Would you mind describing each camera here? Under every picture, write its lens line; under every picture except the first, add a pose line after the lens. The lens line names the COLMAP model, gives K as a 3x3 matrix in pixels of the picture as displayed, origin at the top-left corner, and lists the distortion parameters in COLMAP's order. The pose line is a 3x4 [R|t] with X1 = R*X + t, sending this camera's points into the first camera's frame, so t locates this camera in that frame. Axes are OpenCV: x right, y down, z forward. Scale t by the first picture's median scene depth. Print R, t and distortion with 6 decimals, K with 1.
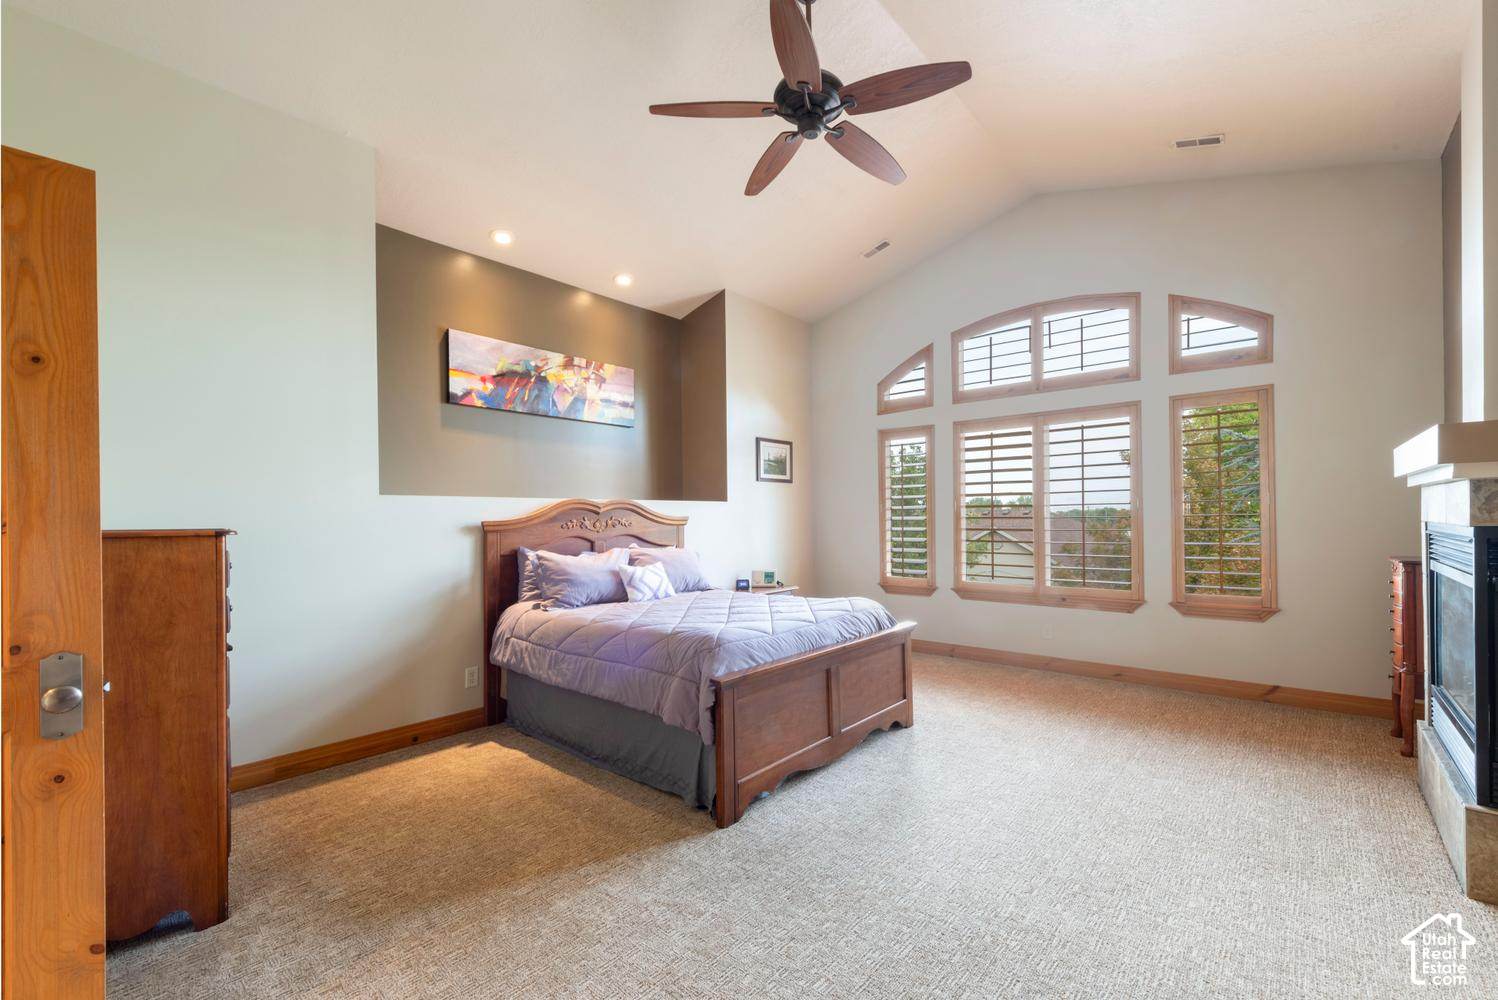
lens RADIAL K [[625.8, 0, 750.7], [0, 625.8, 521.8], [0, 0, 1]] dist [0.001073, 0.000006]
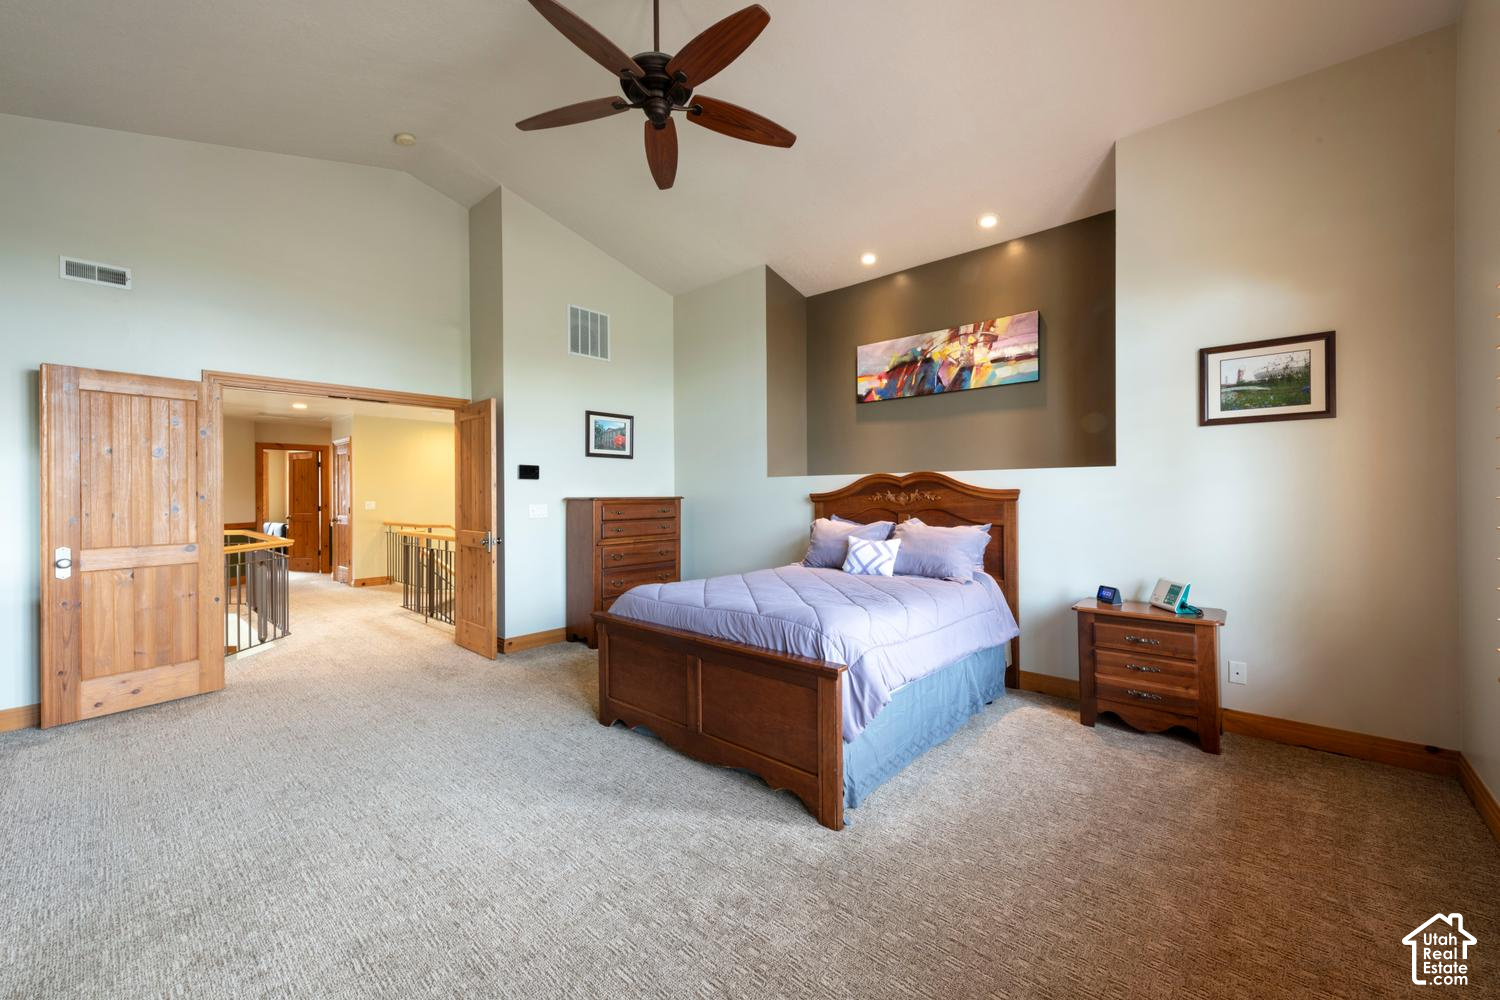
lens RADIAL K [[540.0, 0, 750.0], [0, 540.0, 500.0], [0, 0, 1]] dist [0.000620, 0.000001]
pose [[0.013862, 0.022104, -0.999660, 0.586418], [0.001879, 0.999753, 0.022132, -0.011021], [0.999902, -0.002185, 0.013817, 0.681243]]
